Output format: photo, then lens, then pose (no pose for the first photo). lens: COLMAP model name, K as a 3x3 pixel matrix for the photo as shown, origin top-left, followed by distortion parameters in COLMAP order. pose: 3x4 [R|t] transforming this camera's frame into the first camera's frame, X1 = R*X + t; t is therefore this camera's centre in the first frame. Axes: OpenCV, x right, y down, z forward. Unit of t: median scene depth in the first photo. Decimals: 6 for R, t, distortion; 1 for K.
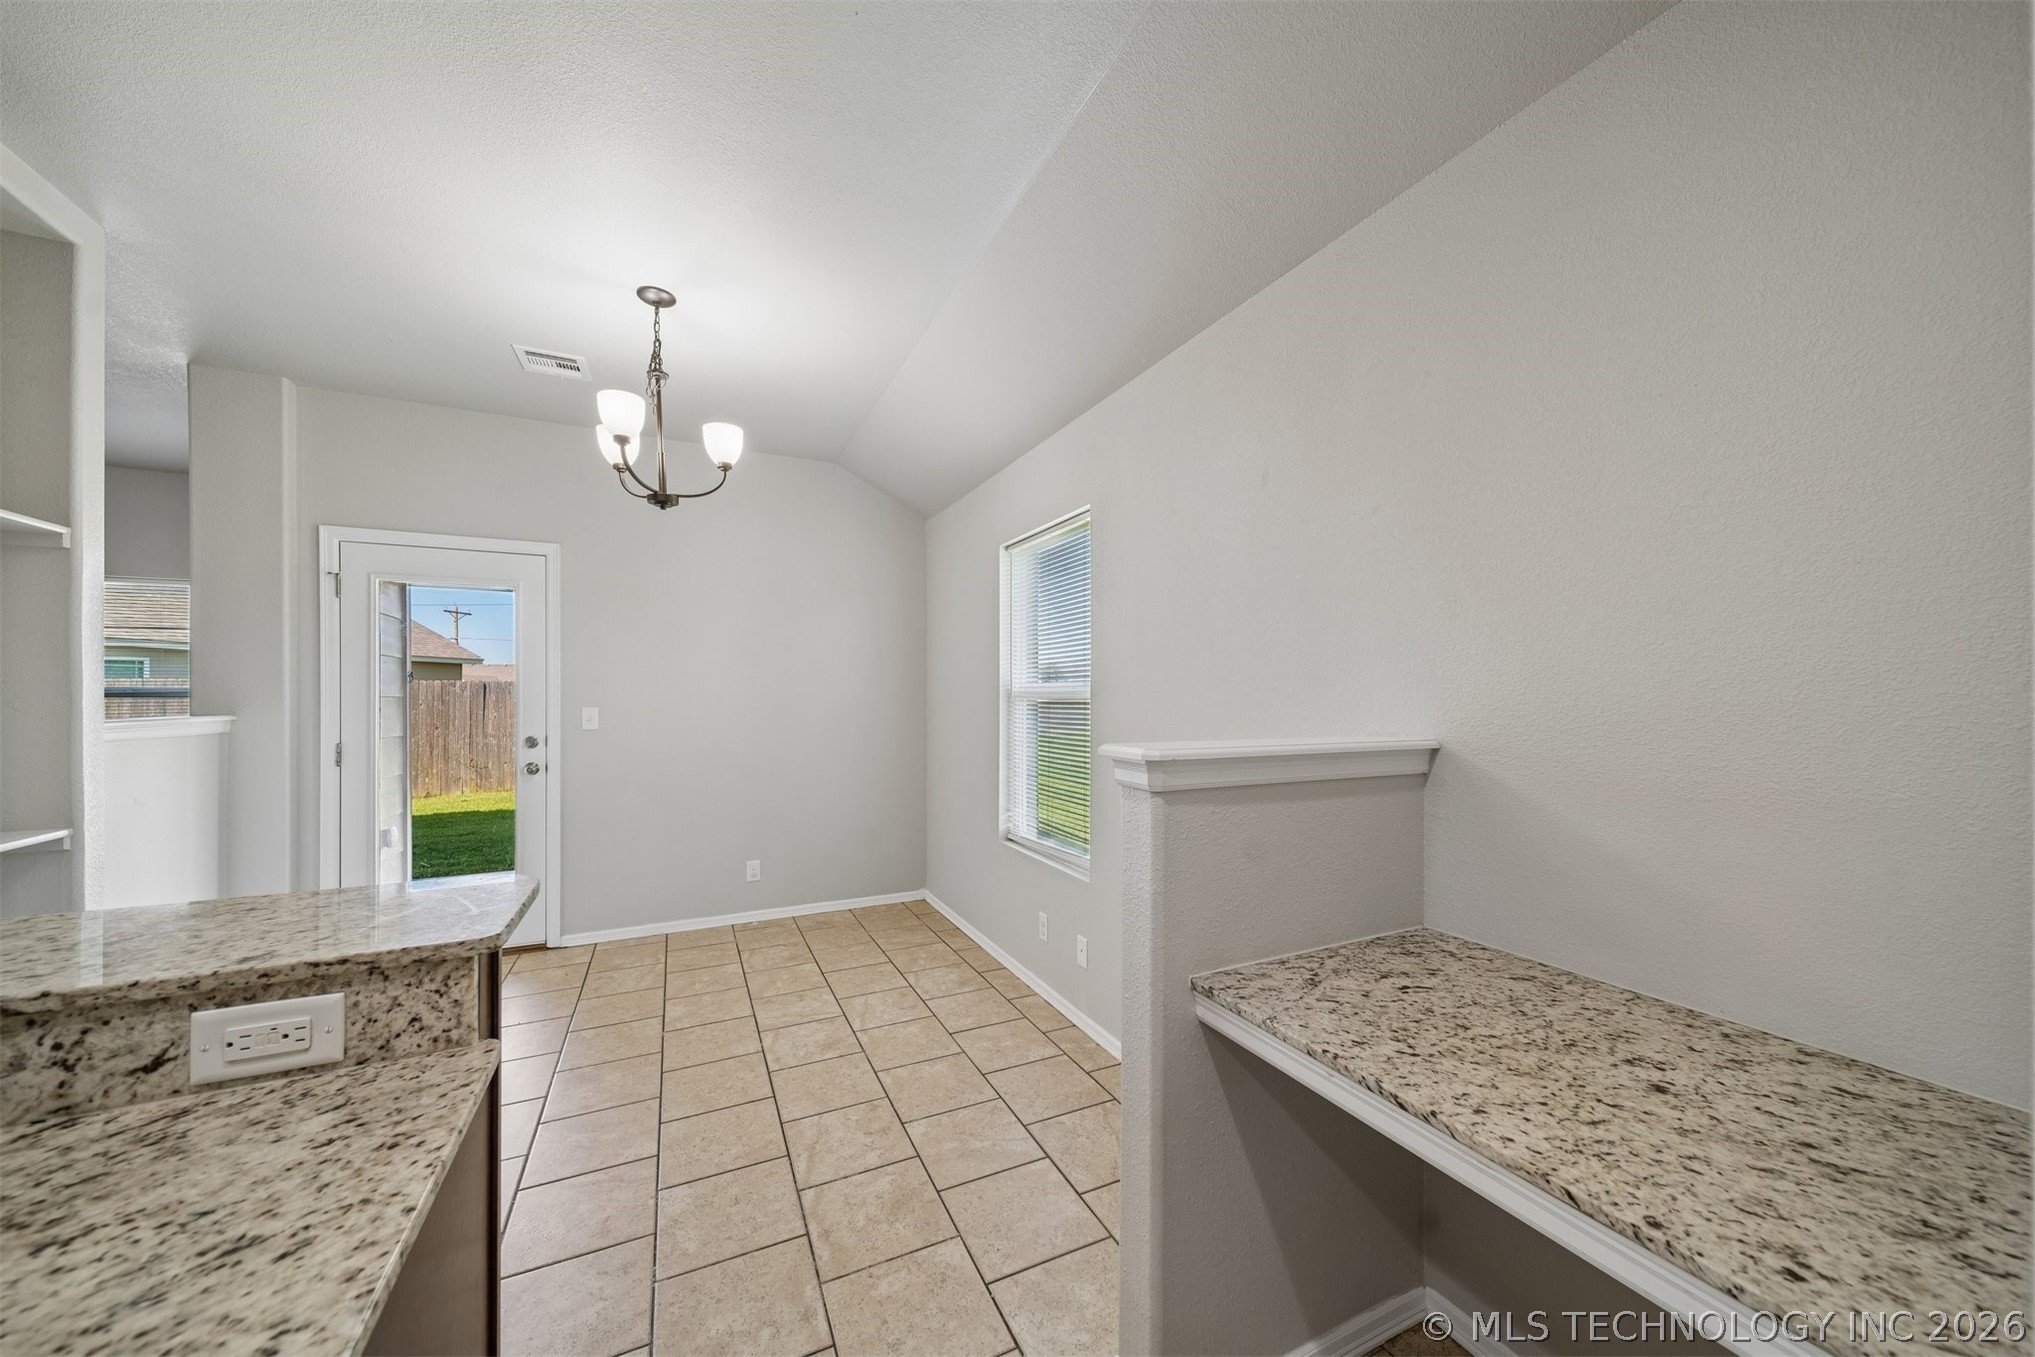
lens RADIAL K [[711.3, 0, 1029.1], [0, 711.3, 694.2], [0, 0, 1]] dist [0.015621, 0.000478]
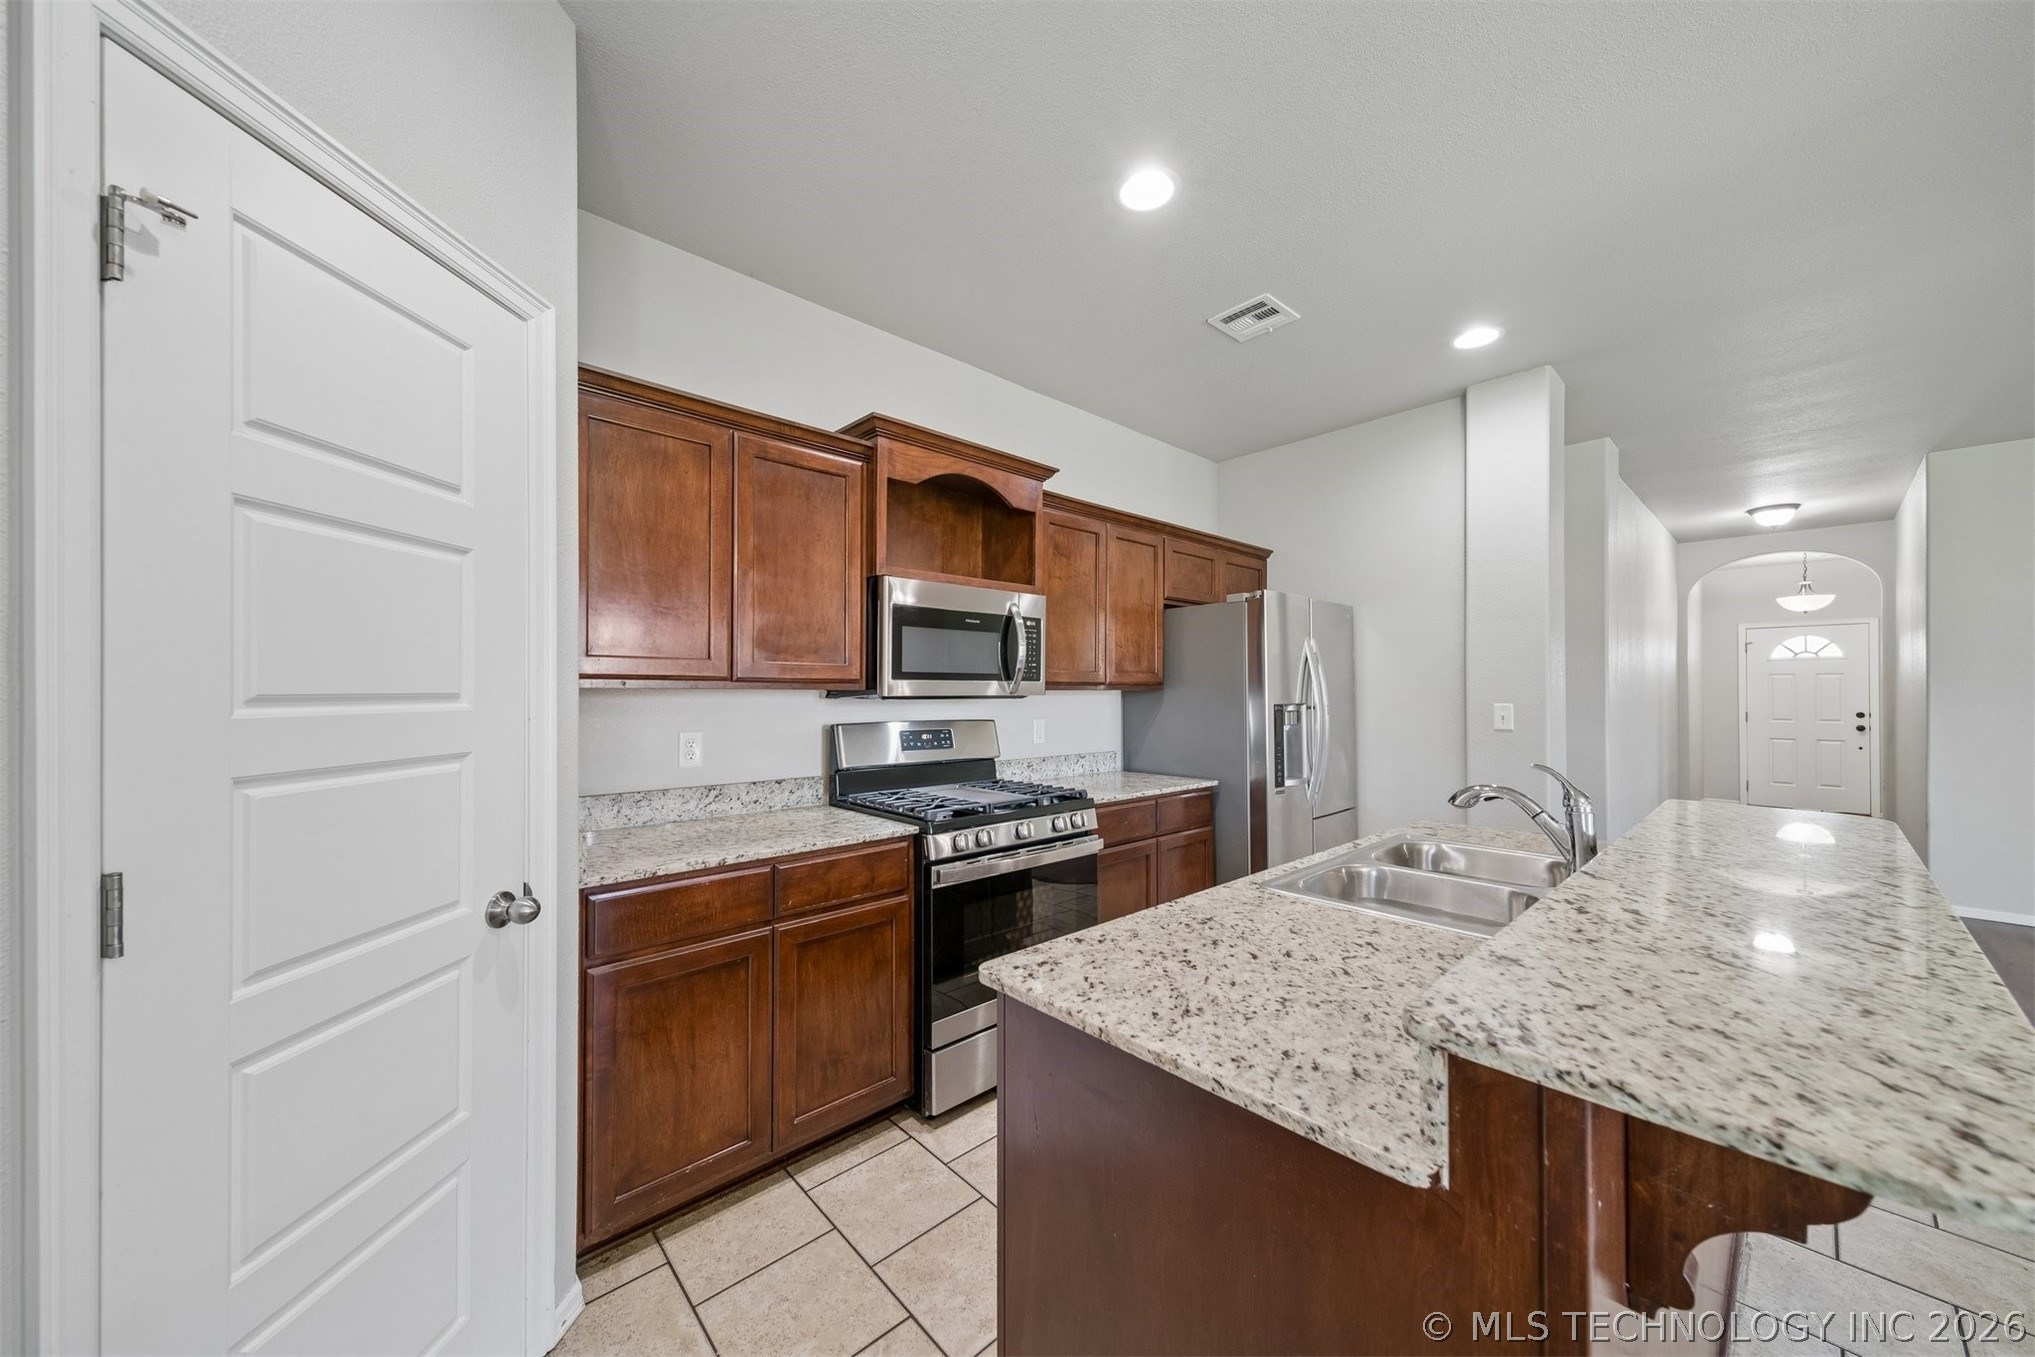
lens RADIAL K [[713.4, 0, 1030.3], [0, 713.4, 690.4], [0, 0, 1]] dist [0.013033, -0.000060]
pose [[-0.958001, -0.001204, -0.286764, -0.040035], [0.000048, 0.999991, -0.004357, 0.000548], [0.286766, -0.004188, -0.957991, 0.420512]]
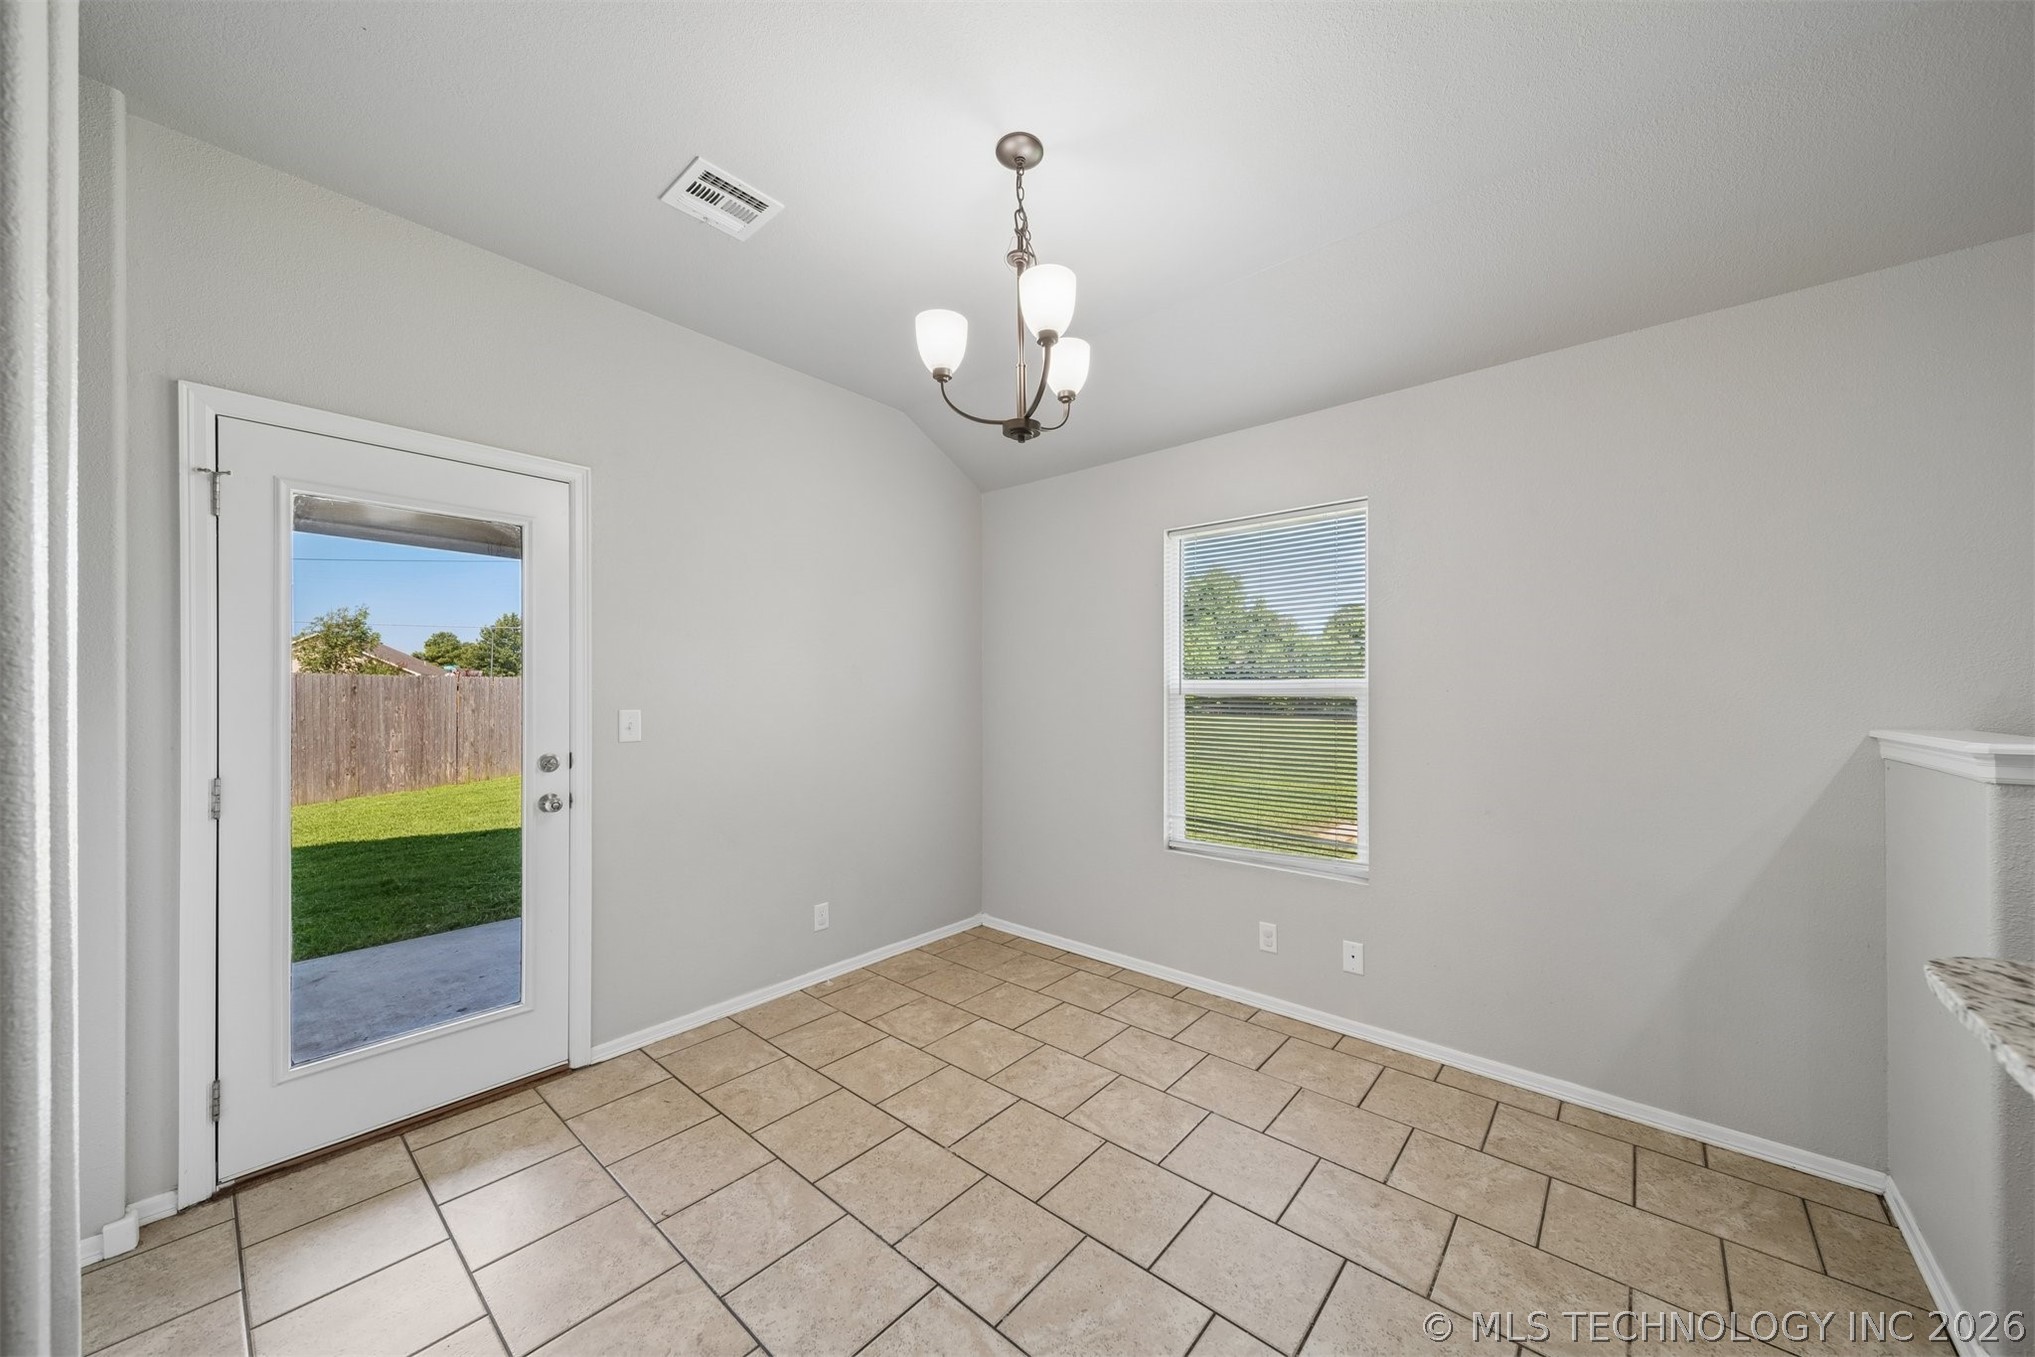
lens RADIAL K [[713.4, 0, 1030.3], [0, 713.4, 690.4], [0, 0, 1]] dist [0.013033, -0.000060]
pose [[0.917783, 0.000952, 0.397081, -0.629709], [-0.001511, 0.999998, 0.001096, -0.001341], [-0.397079, -0.001606, 0.917783, 0.248967]]
